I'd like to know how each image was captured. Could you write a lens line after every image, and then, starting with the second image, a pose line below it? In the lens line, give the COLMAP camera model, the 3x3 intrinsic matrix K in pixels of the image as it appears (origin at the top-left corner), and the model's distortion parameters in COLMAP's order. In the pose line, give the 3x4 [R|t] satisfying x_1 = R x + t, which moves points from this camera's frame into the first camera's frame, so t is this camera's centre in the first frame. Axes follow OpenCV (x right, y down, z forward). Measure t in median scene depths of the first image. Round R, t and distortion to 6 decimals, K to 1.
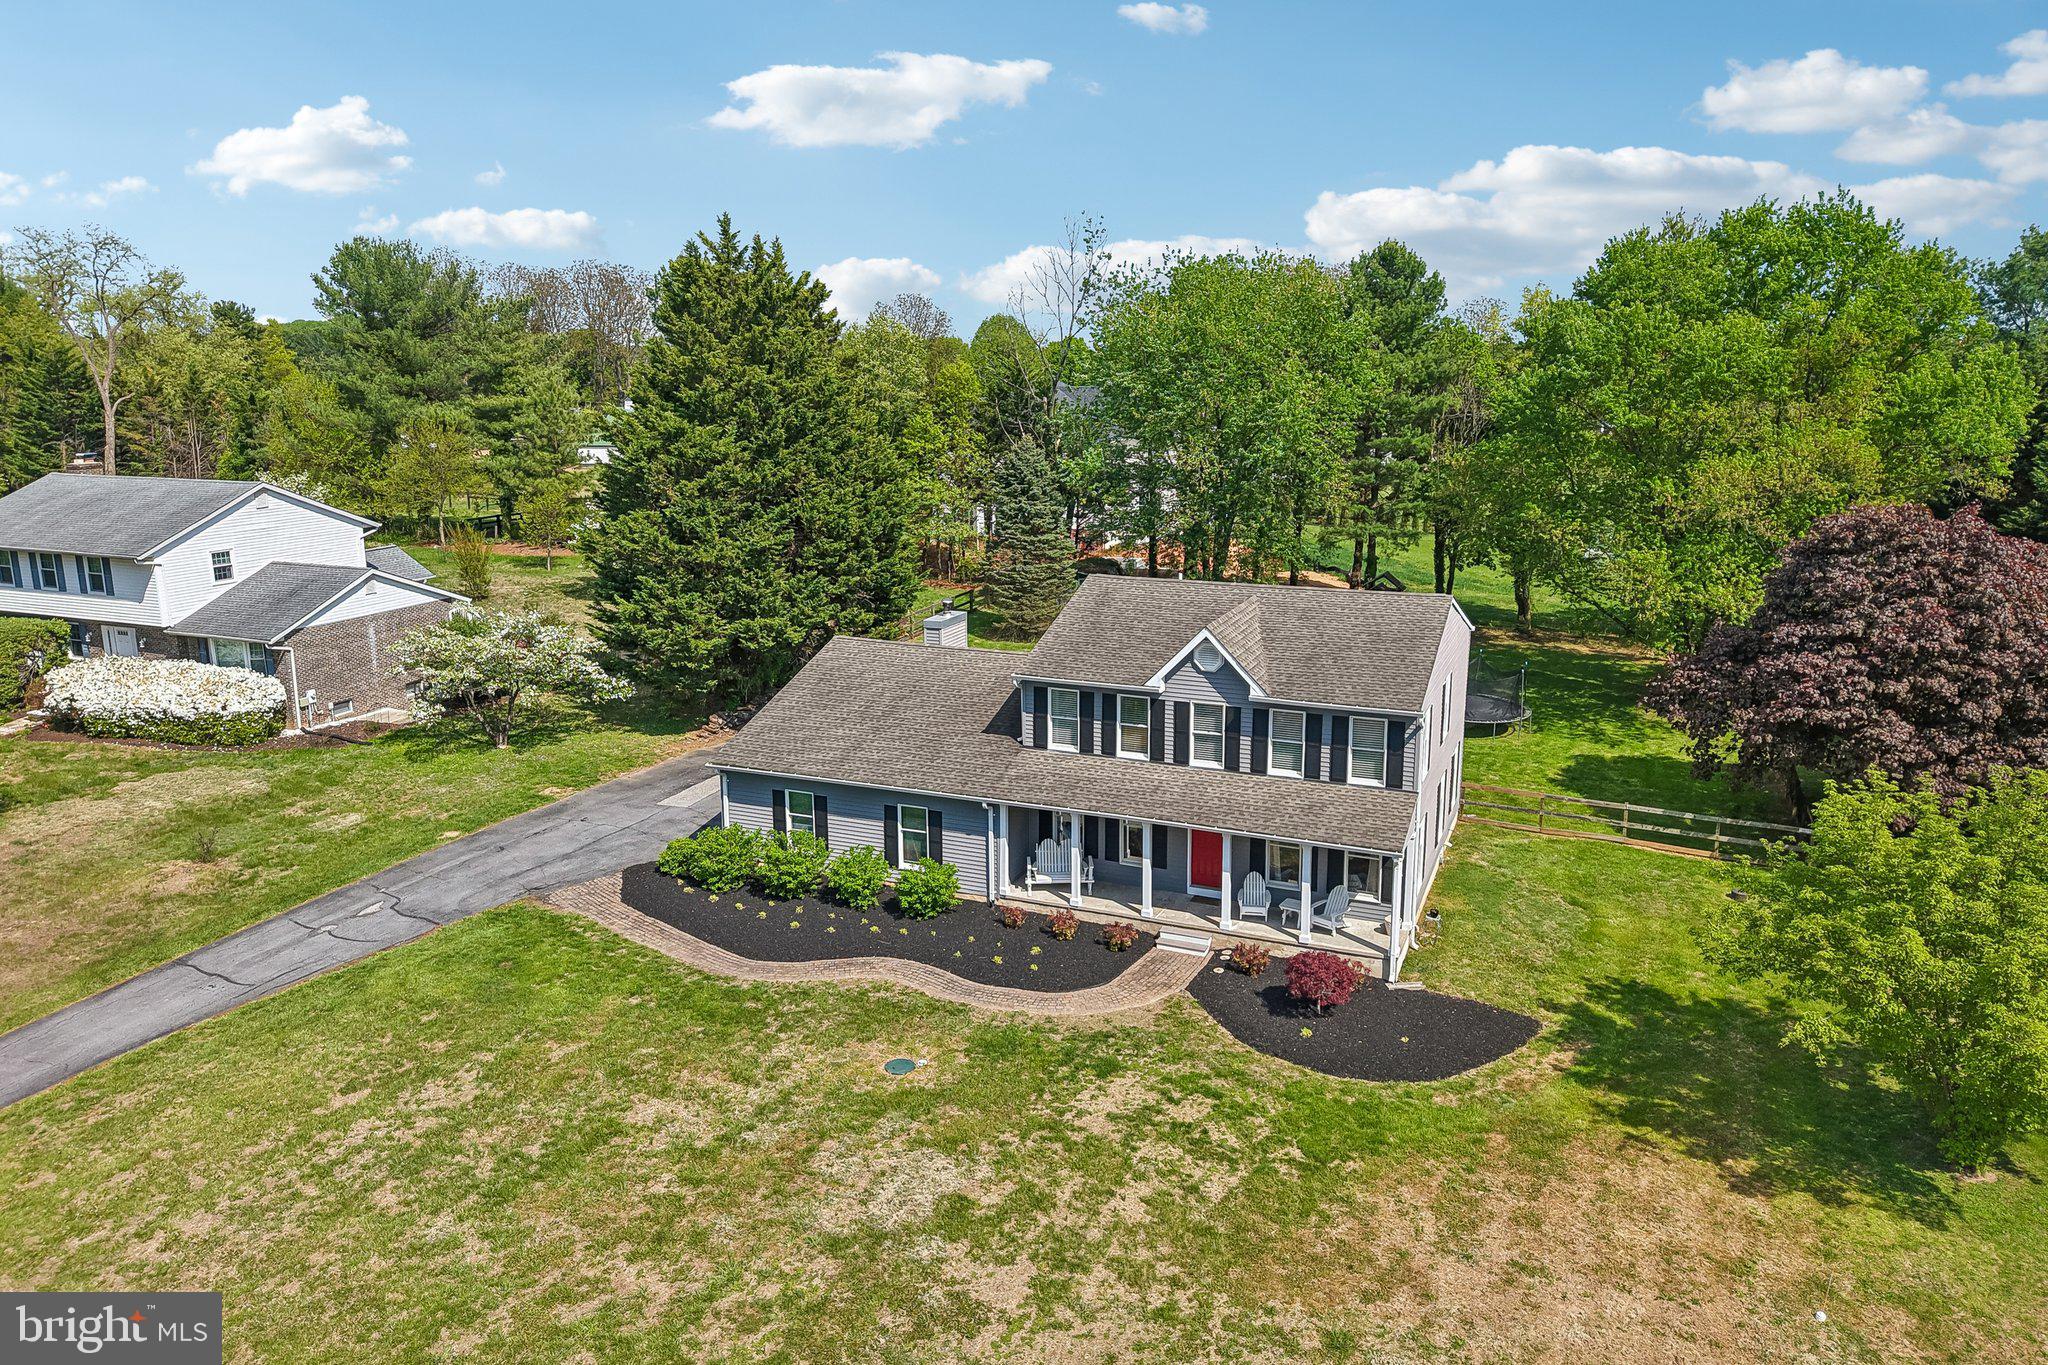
lens RADIAL K [[1404.1, 0, 1059.1], [0, 1404.1, 573.9], [0, 0, 1]] dist [0.000184, 0.003504]
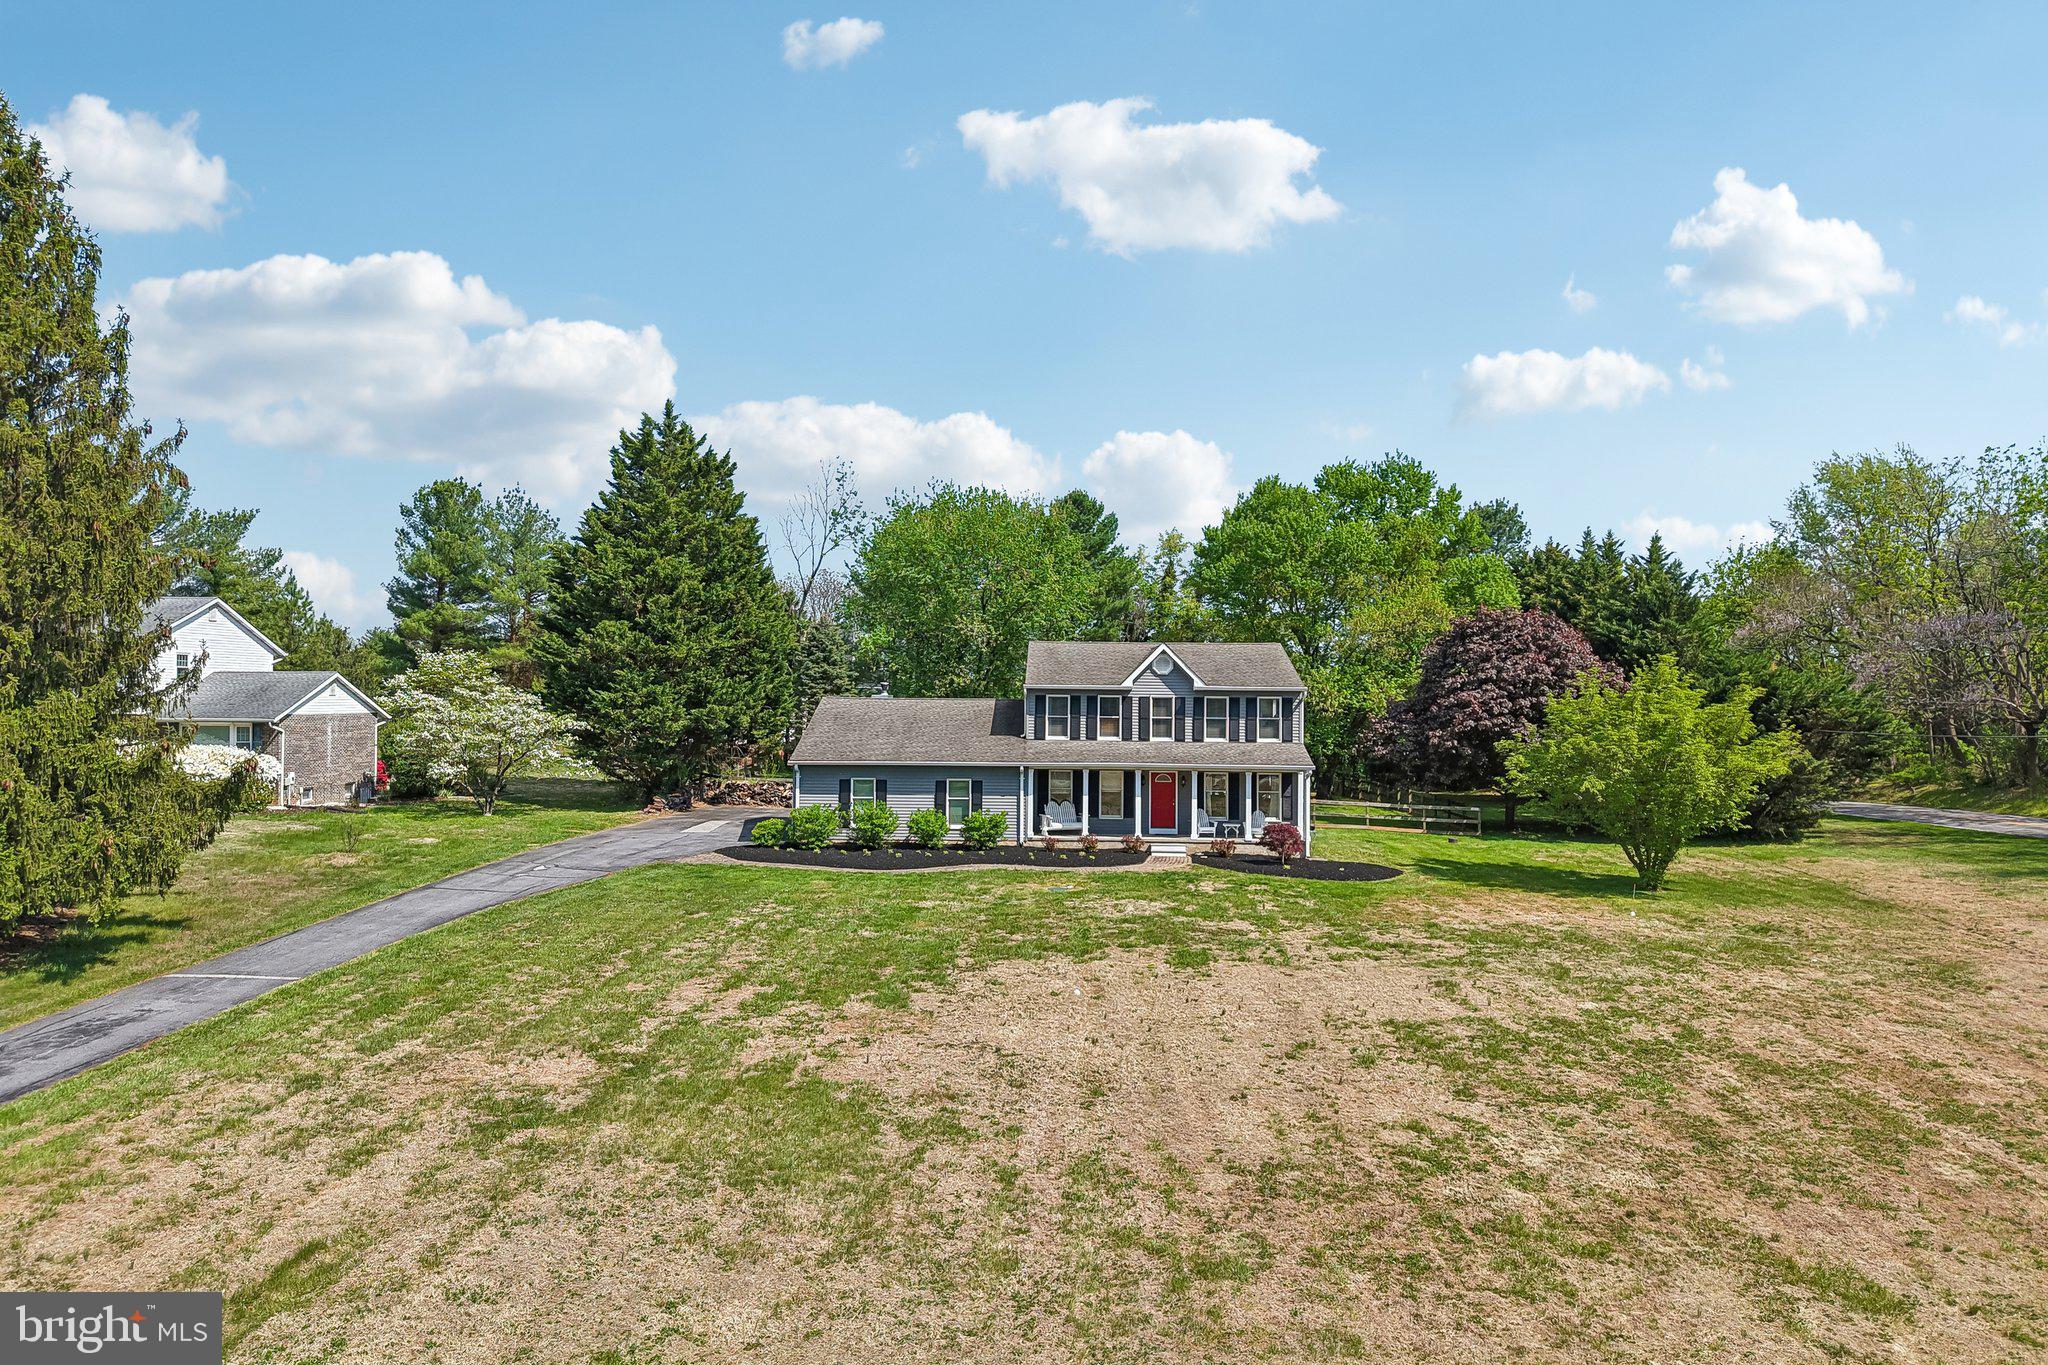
lens RADIAL K [[1367.2, 0, 1019.0], [0, 1367.2, 576.8], [0, 0, 1]] dist [0.010525, -0.004890]
pose [[0.936014, 0.042452, 0.349393, -0.525941], [0.042702, 0.971668, -0.232459, 0.286517], [-0.349362, 0.232504, 0.907683, -0.283443]]
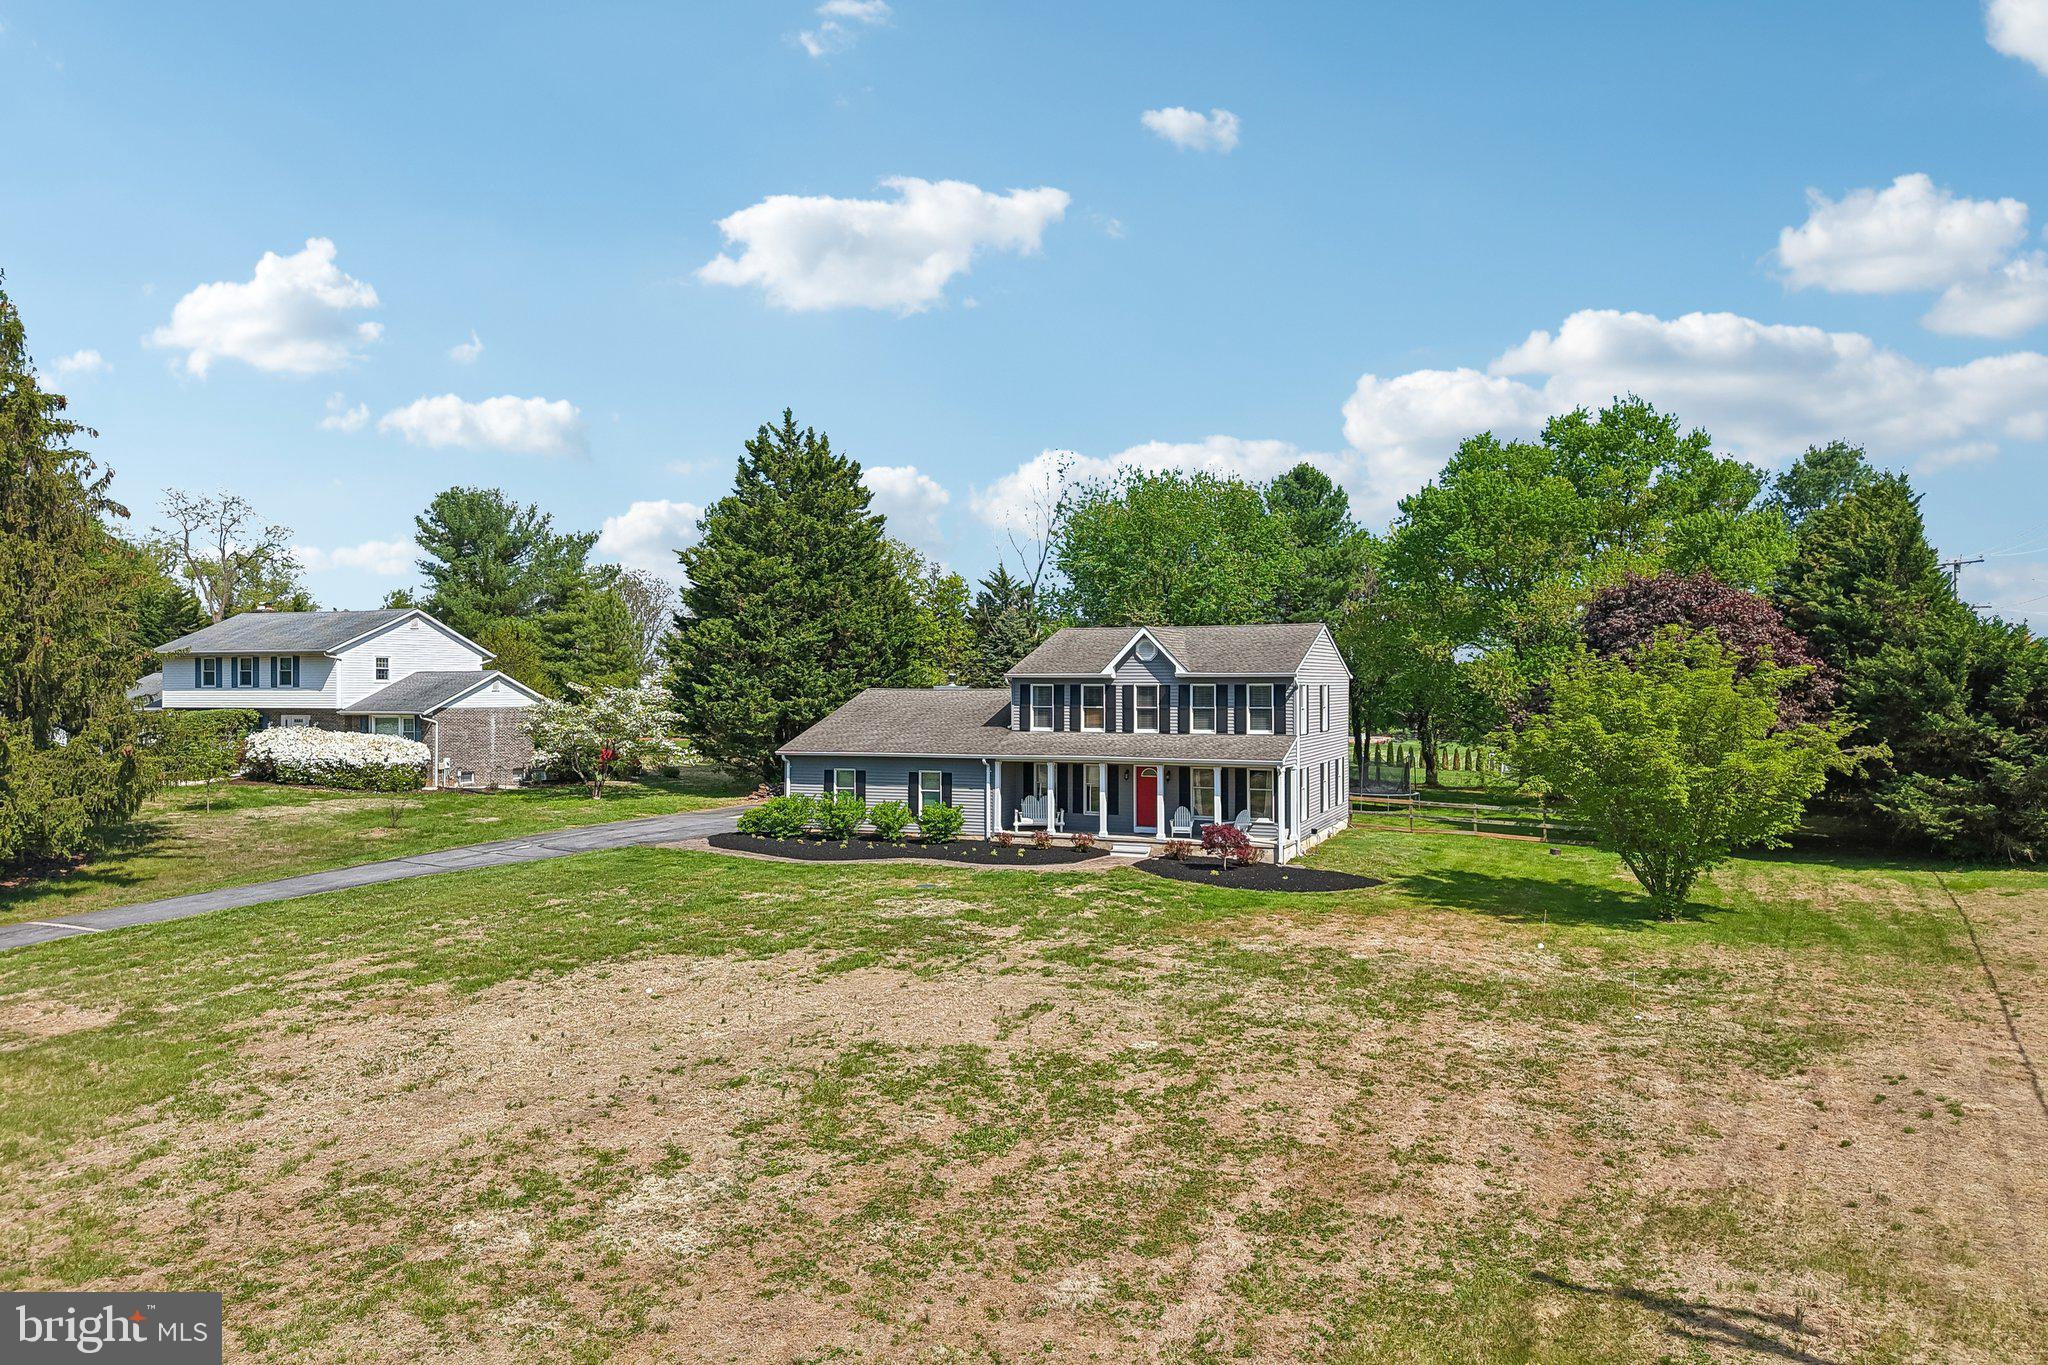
lens RADIAL K [[1367.2, 0, 1019.0], [0, 1367.2, 576.8], [0, 0, 1]] dist [0.010525, -0.004890]
pose [[0.999927, 0.001871, -0.011964, -0.003519], [-0.004627, 0.972062, -0.234678, 0.291845], [0.011191, 0.234716, 0.972000, -0.321378]]
